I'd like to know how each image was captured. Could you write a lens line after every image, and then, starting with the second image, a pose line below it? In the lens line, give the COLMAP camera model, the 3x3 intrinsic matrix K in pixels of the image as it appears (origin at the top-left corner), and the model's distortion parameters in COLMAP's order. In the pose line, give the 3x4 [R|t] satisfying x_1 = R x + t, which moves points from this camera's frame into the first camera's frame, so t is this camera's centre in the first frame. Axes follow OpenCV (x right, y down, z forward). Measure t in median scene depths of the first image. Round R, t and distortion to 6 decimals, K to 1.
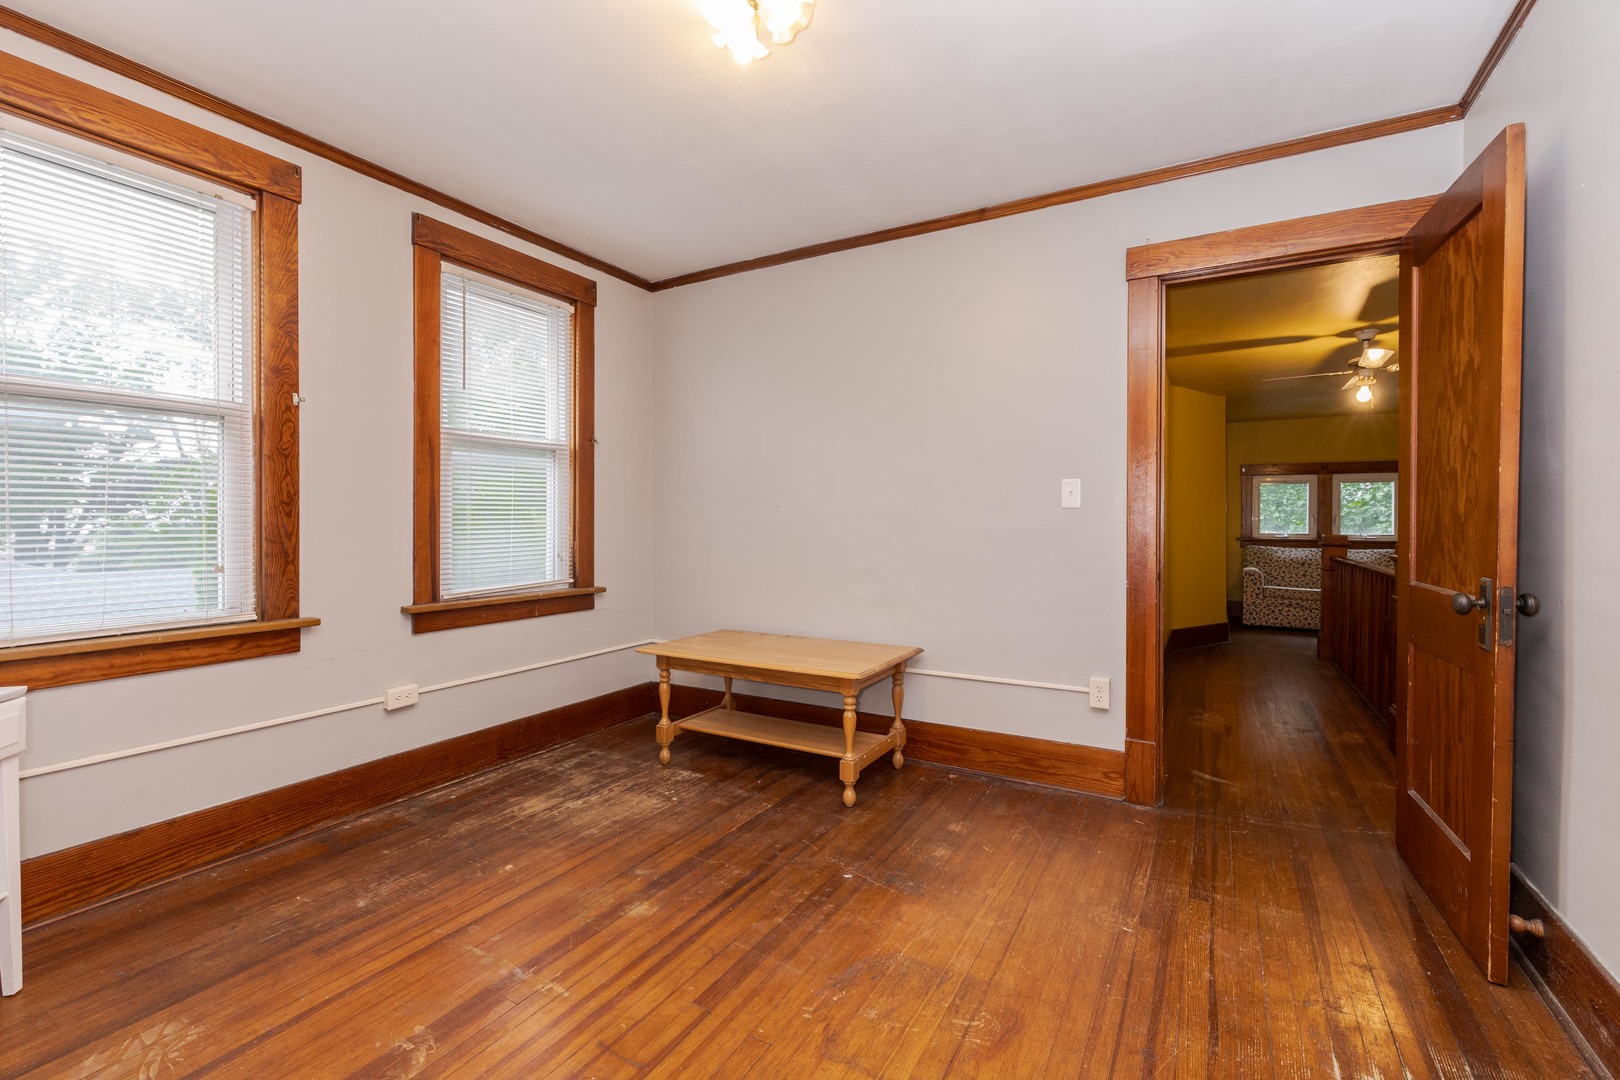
lens RADIAL K [[699.1, 0, 817.6], [0, 699.1, 532.6], [0, 0, 1]] dist [-0.001540, -0.000154]
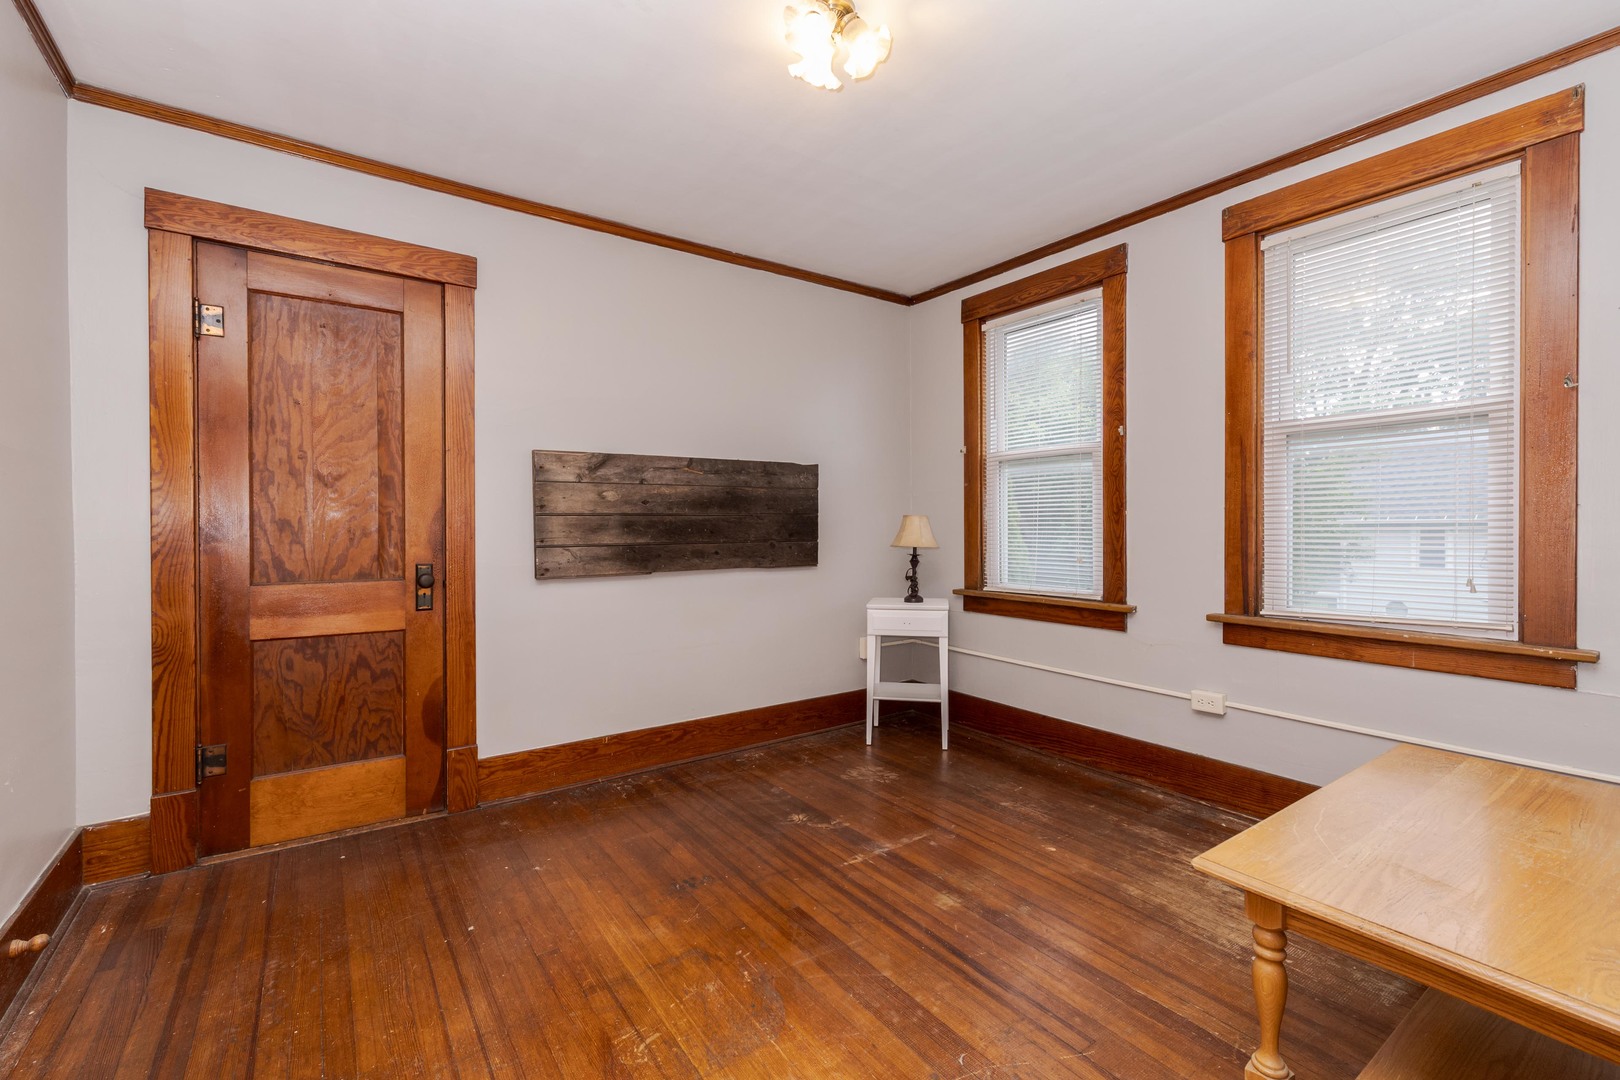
lens RADIAL K [[699.1, 0, 806.5], [0, 699.1, 535.4], [0, 0, 1]] dist [-0.001540, -0.000154]
pose [[-0.428202, 0.015318, -0.903553, 0.595545], [-0.013824, 0.999628, 0.023498, -0.021922], [0.903577, 0.022553, -0.427831, 0.961089]]
